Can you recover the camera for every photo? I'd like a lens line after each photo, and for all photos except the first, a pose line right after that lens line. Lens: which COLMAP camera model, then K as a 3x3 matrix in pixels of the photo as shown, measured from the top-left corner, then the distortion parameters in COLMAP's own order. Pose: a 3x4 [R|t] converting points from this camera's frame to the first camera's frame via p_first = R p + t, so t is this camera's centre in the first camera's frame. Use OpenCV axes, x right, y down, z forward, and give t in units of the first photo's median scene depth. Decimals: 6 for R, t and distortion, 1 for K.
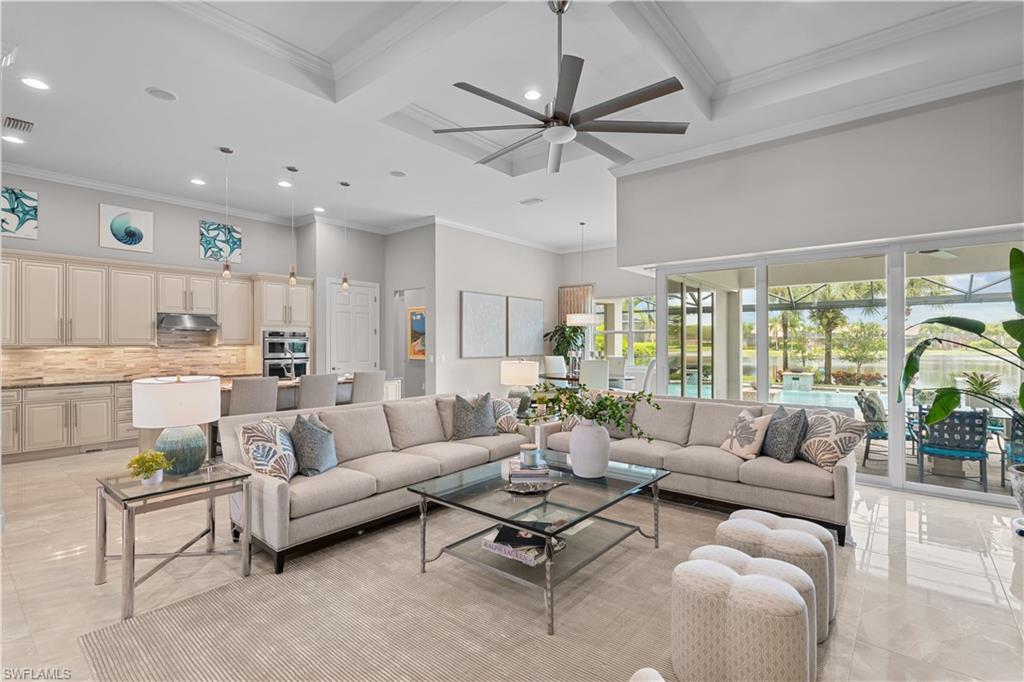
lens RADIAL K [[480.2, 0, 510.3], [0, 480.2, 342.1], [0, 0, 1]] dist [0.005870, -0.000919]
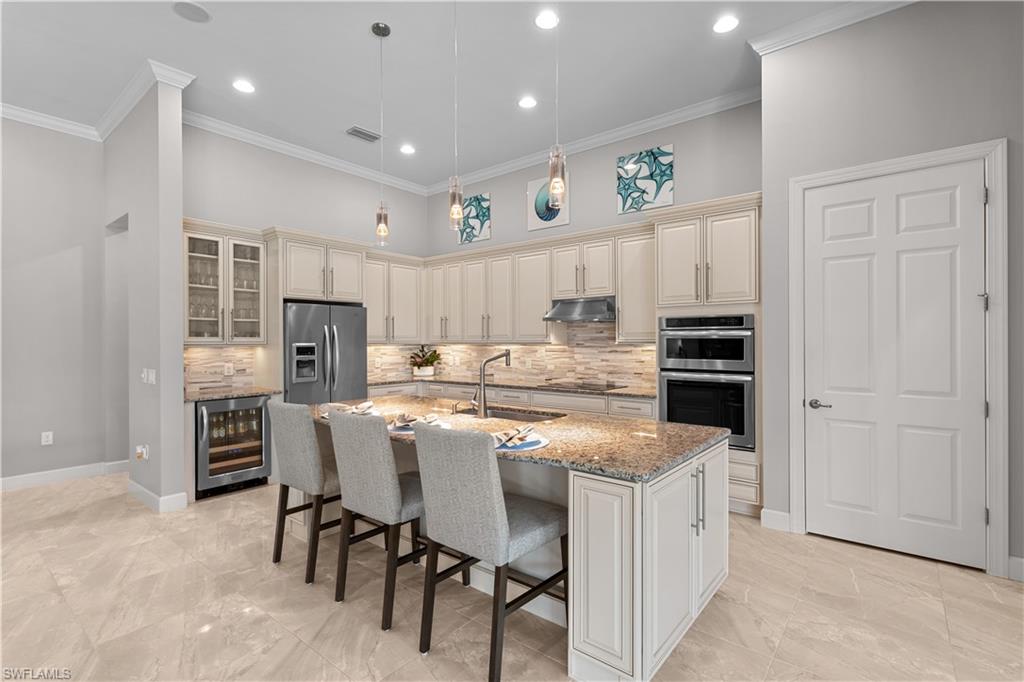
lens RADIAL K [[480.2, 0, 513.5], [0, 480.2, 337.5], [0, 0, 1]] dist [0.005870, -0.000919]
pose [[0.013502, -0.004966, -0.999897, 0.024196], [0.004913, 0.999976, -0.004900, 0.001267], [0.999897, -0.004846, 0.013526, 0.775241]]
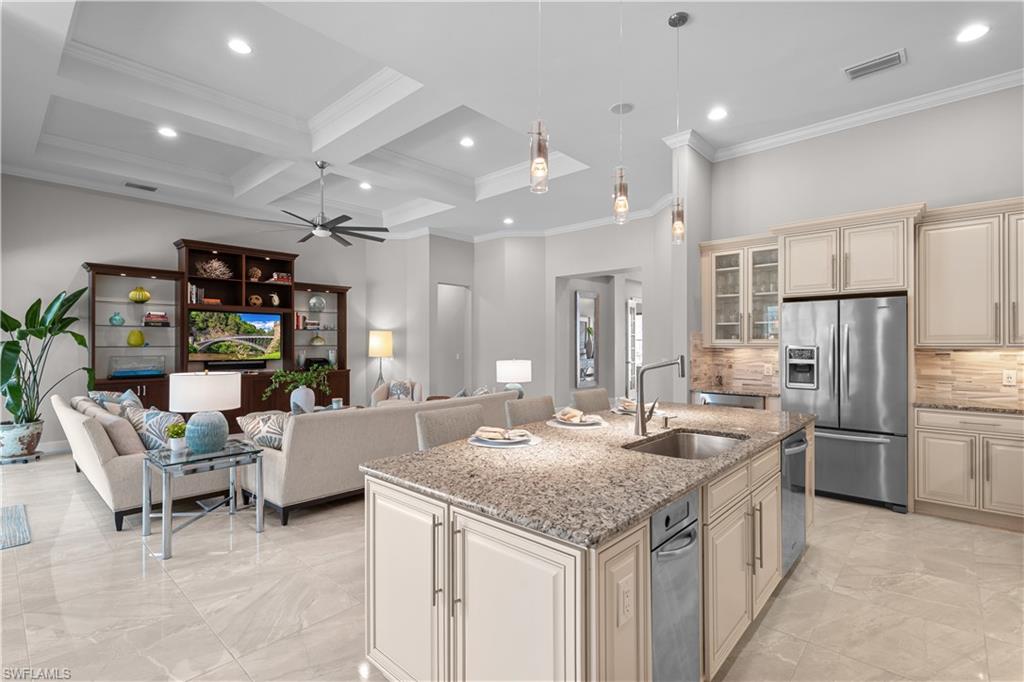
lens RADIAL K [[480.2, 0, 513.5], [0, 480.2, 341.0], [0, 0, 1]] dist [0.005870, -0.000919]
pose [[-0.998913, 0.001589, 0.046594, -0.271112], [0.001230, 0.999969, -0.007732, 0.003135], [-0.046605, -0.007667, -0.998884, 1.071460]]
